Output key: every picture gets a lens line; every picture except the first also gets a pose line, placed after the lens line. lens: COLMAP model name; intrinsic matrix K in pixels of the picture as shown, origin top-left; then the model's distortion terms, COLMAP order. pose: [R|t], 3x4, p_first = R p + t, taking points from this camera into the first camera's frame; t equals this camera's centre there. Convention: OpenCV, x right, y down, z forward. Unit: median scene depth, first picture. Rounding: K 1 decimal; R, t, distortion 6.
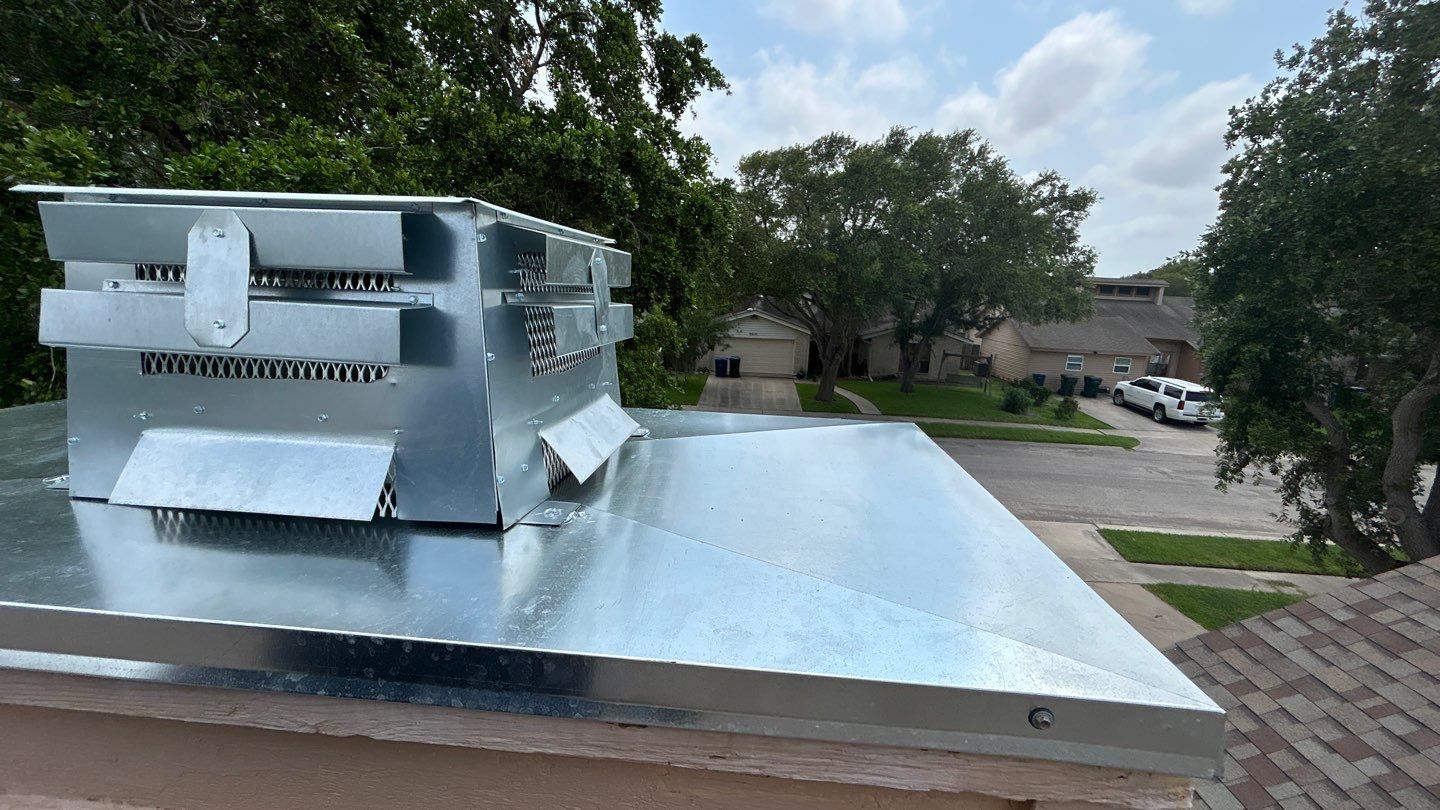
lens RADIAL K [[584.1, 0, 720.0], [0, 584.1, 405.0], [0, 0, 1]] dist [-0.003166, 0.000246]
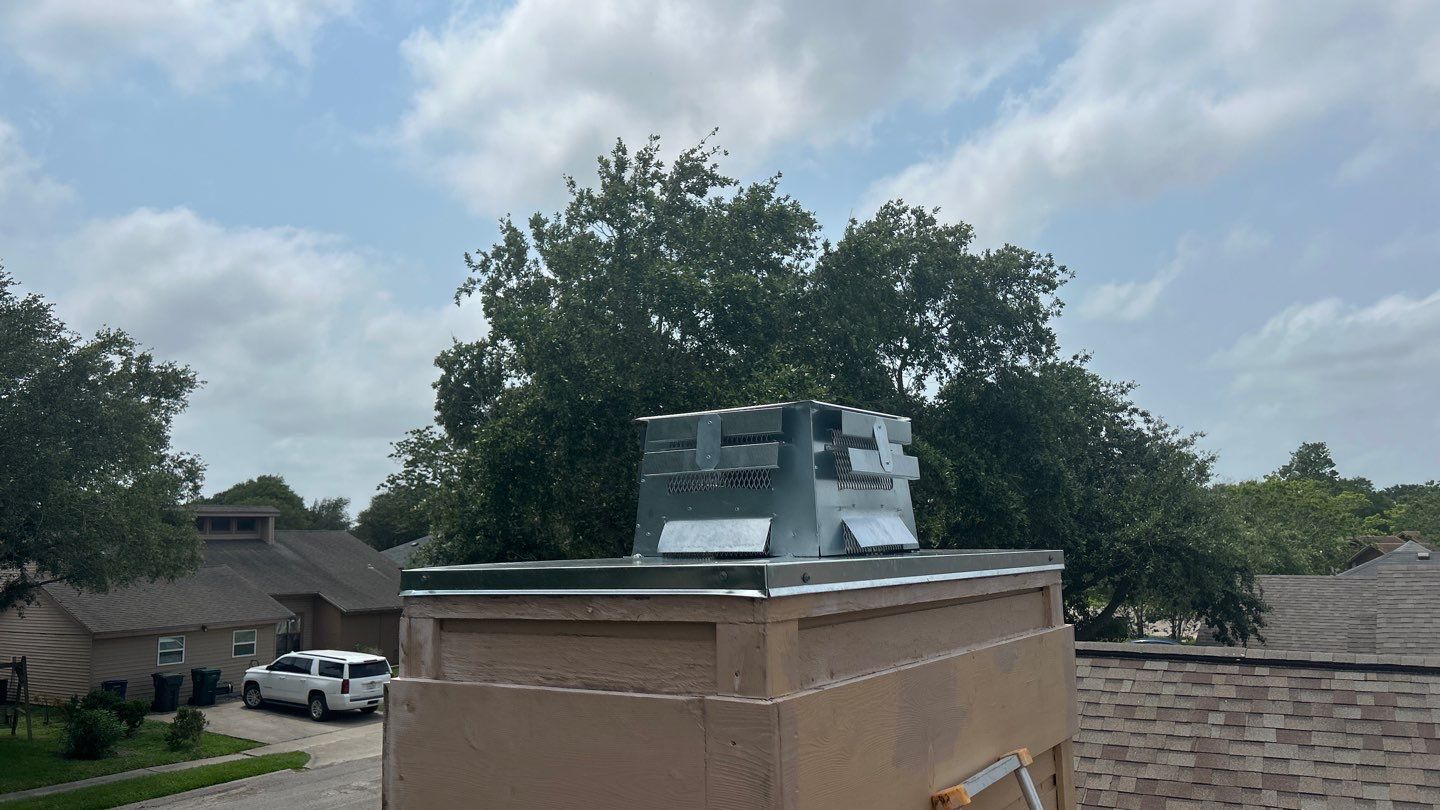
lens RADIAL K [[1090.5, 0, 714.8], [0, 1090.5, 413.6], [0, 0, 1]] dist [0.028421, -0.010155]
pose [[0.475336, 0.050702, 0.878342, -0.127809], [0.215505, 0.961216, -0.172111, 0.006993], [-0.853003, 0.271098, 0.445973, -0.005248]]
